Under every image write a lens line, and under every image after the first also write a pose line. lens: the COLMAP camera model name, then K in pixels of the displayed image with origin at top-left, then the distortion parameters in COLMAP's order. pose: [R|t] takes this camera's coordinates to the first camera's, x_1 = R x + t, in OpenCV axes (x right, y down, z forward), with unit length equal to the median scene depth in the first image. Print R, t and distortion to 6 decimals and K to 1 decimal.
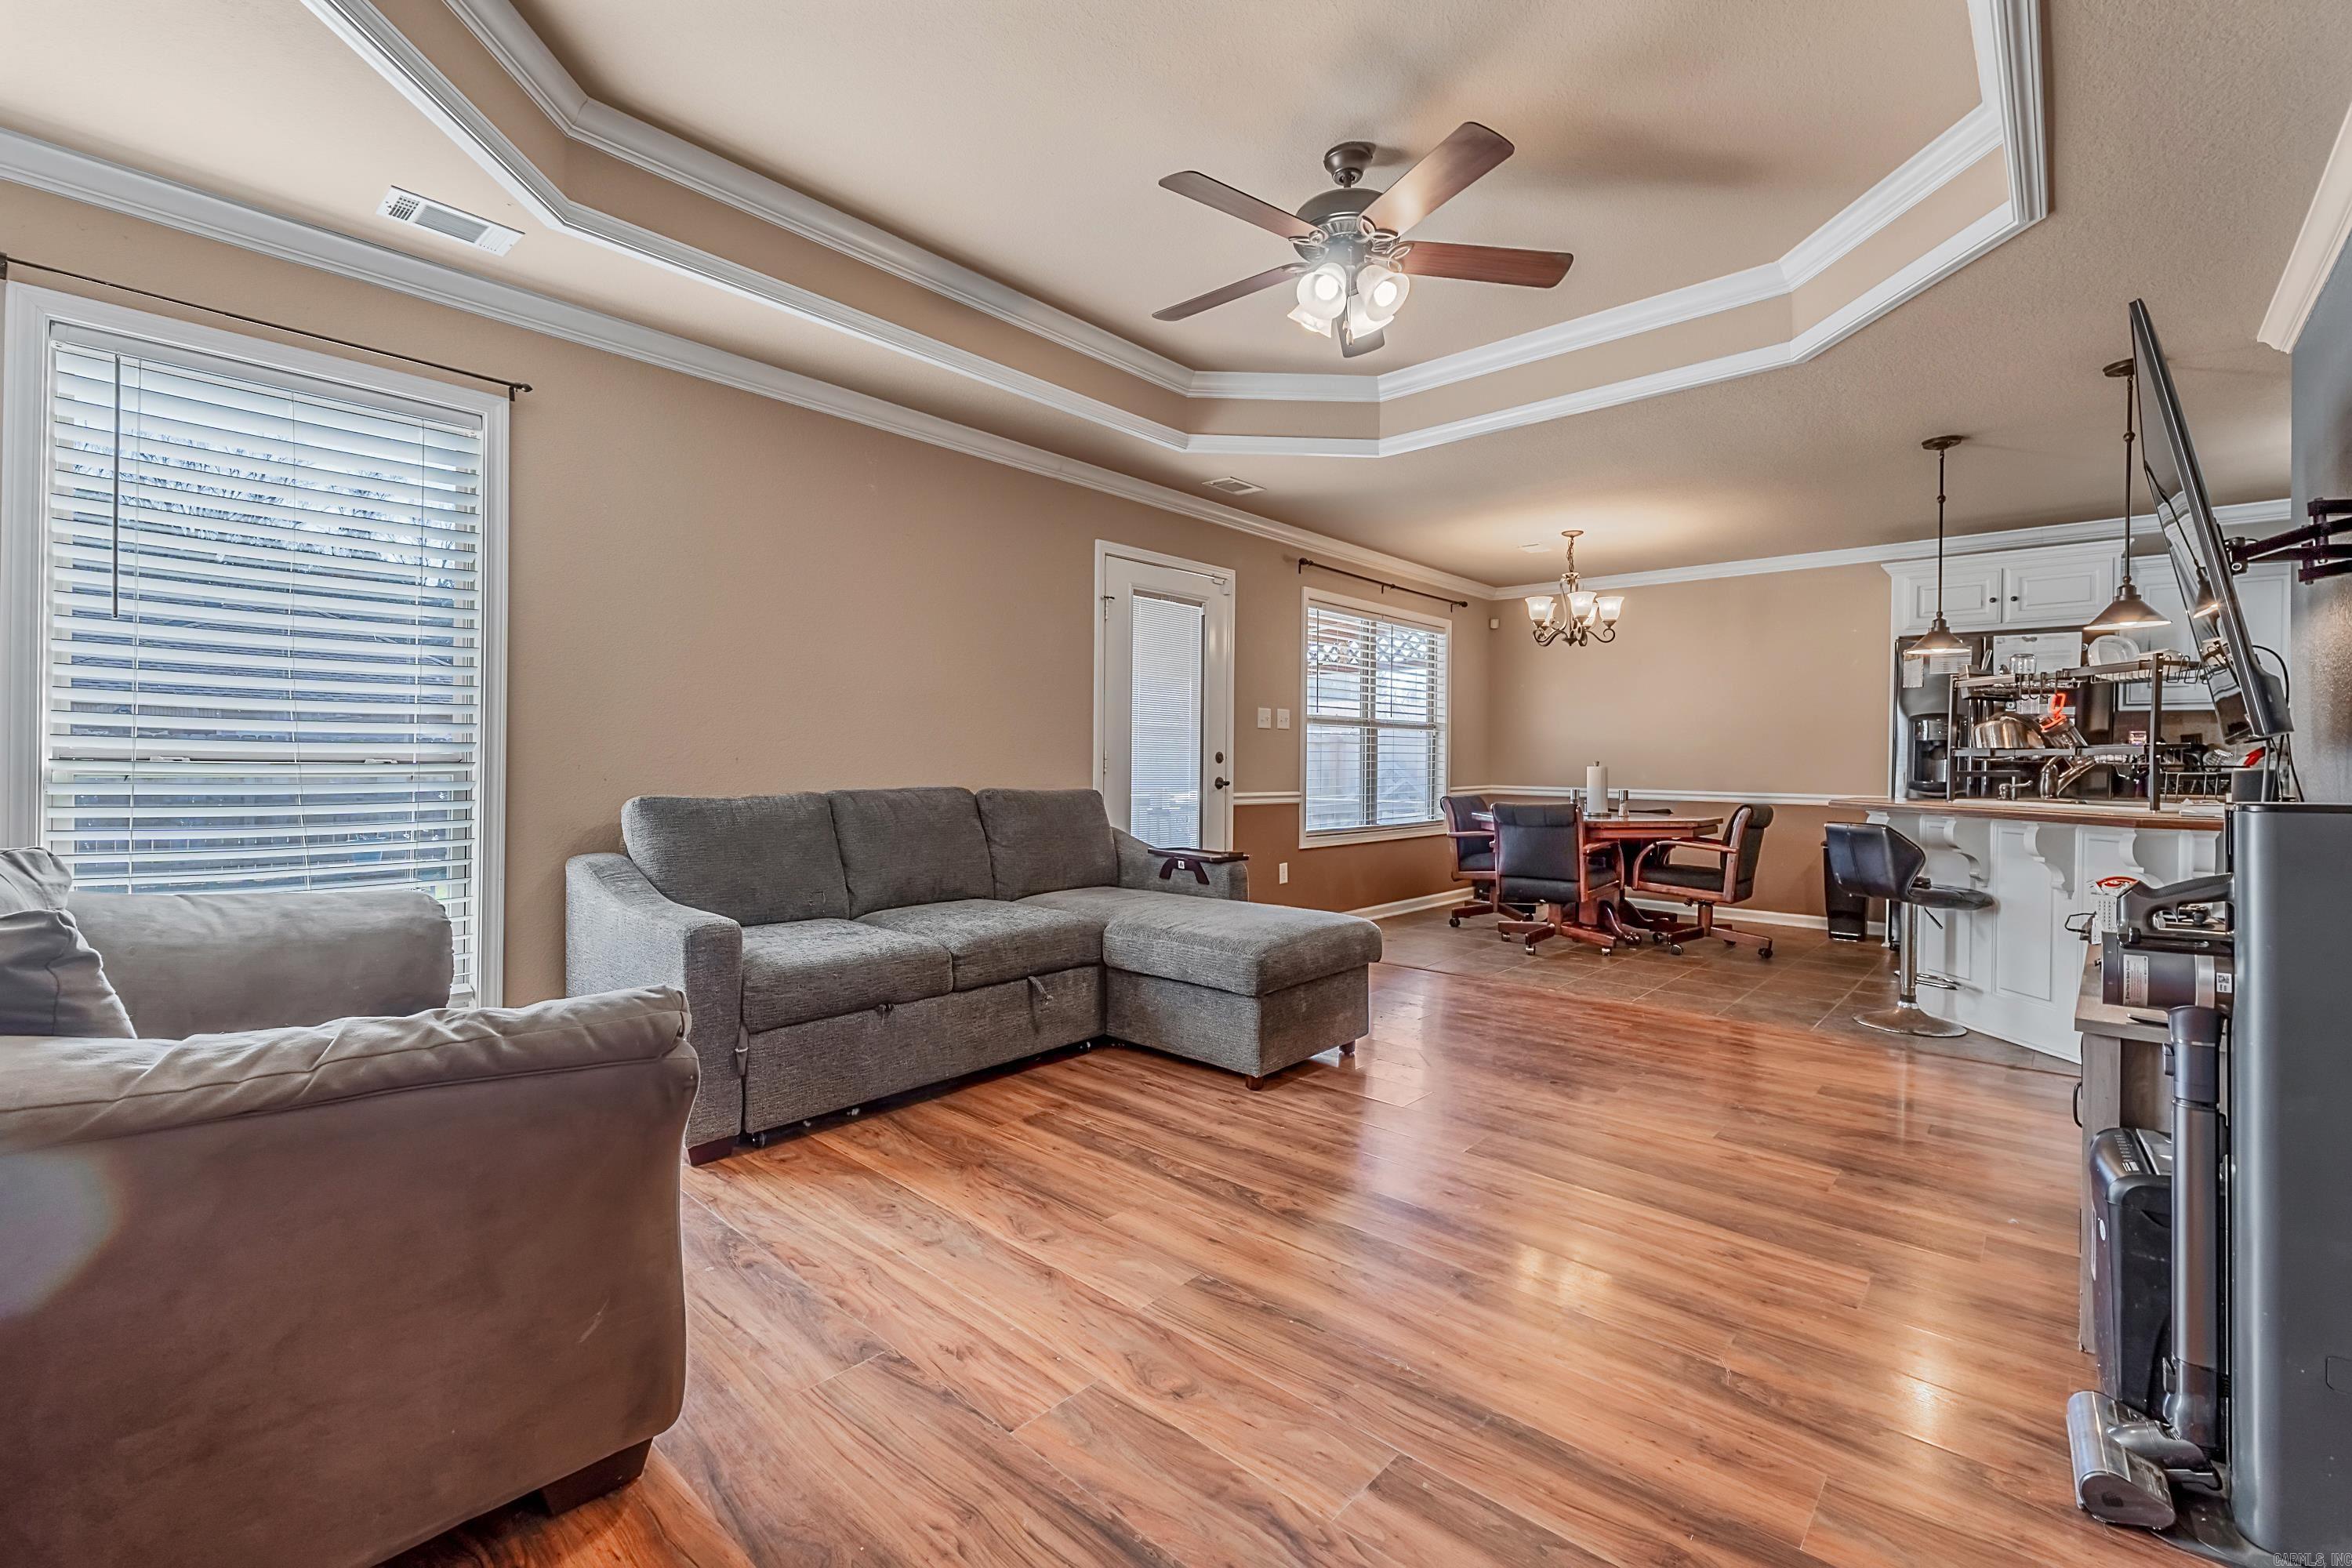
lens RADIAL K [[995.0, 0, 1179.7], [0, 995.0, 773.5], [0, 0, 1]] dist [-0.004786, -0.000996]
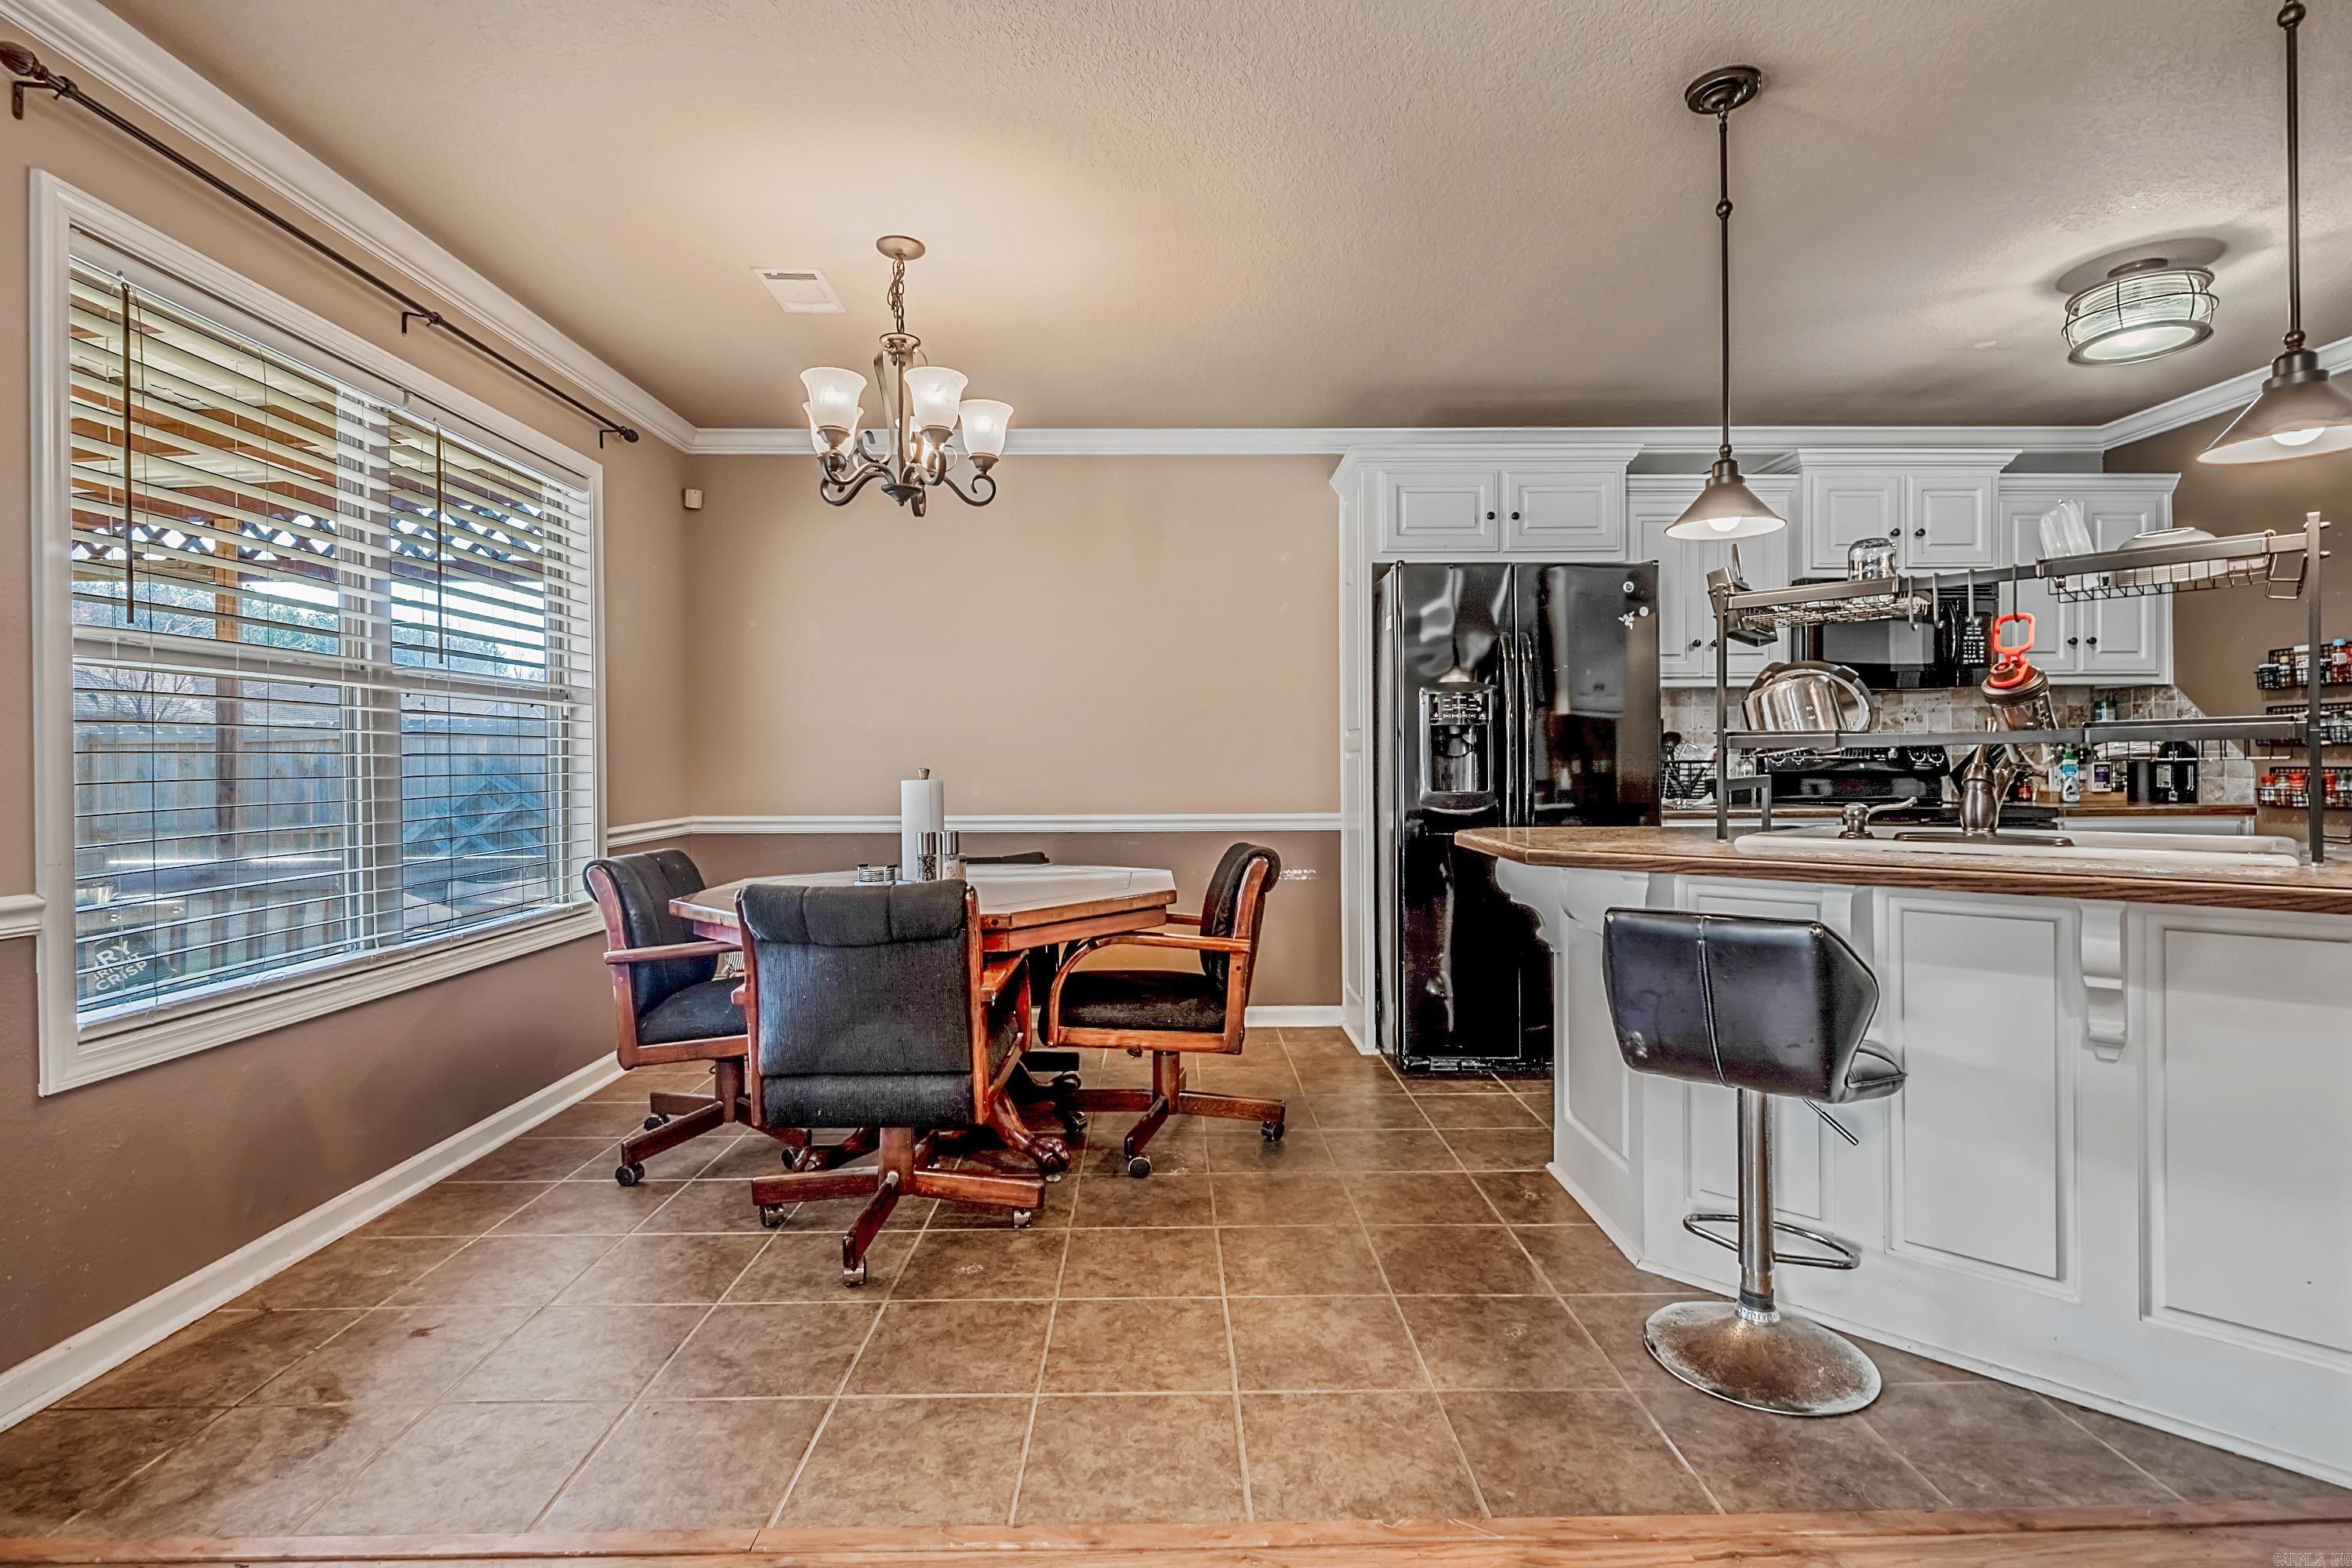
lens RADIAL K [[1100.0, 0, 1177.8], [0, 1100.0, 767.6], [0, 0, 1]] dist [-0.003884, -0.000388]
pose [[0.731554, -0.017003, 0.681571, 0.268468], [0.022600, 0.999744, 0.000683, -0.019016], [-0.681409, 0.014904, 0.731751, 1.008877]]
